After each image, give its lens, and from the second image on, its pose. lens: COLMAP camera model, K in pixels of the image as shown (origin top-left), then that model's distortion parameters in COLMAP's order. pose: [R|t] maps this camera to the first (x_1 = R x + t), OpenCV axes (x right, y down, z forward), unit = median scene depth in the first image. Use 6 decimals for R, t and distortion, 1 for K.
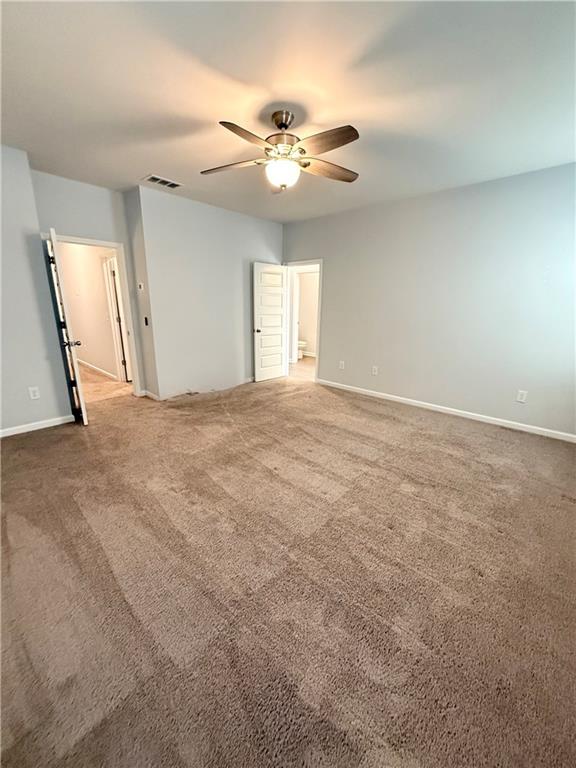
lens RADIAL K [[305.2, 0, 289.0], [0, 305.2, 381.6], [0, 0, 1]] dist [-0.002071, -0.000425]
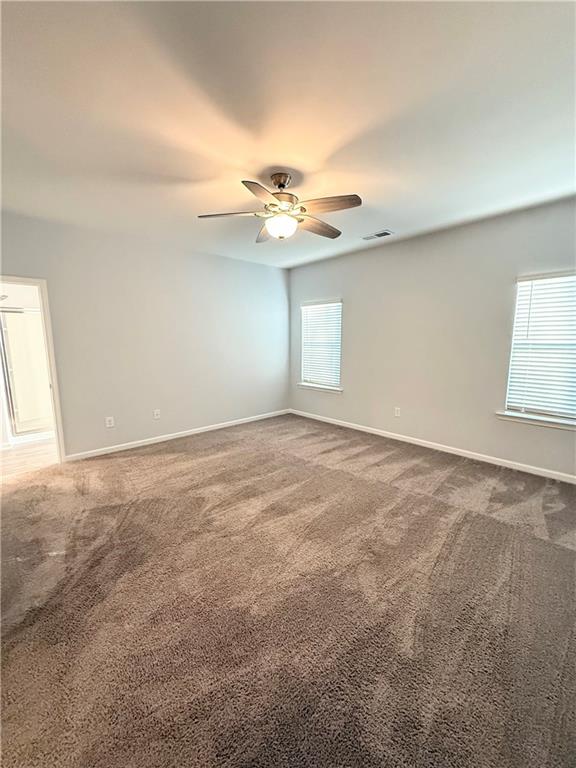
lens RADIAL K [[305.2, 0, 288.7], [0, 305.2, 382.6], [0, 0, 1]] dist [-0.002071, -0.000425]
pose [[0.088388, -0.155172, 0.983925, -0.557352], [0.254184, 0.958602, 0.128345, -0.140445], [-0.963108, 0.238754, 0.124171, 0.471458]]
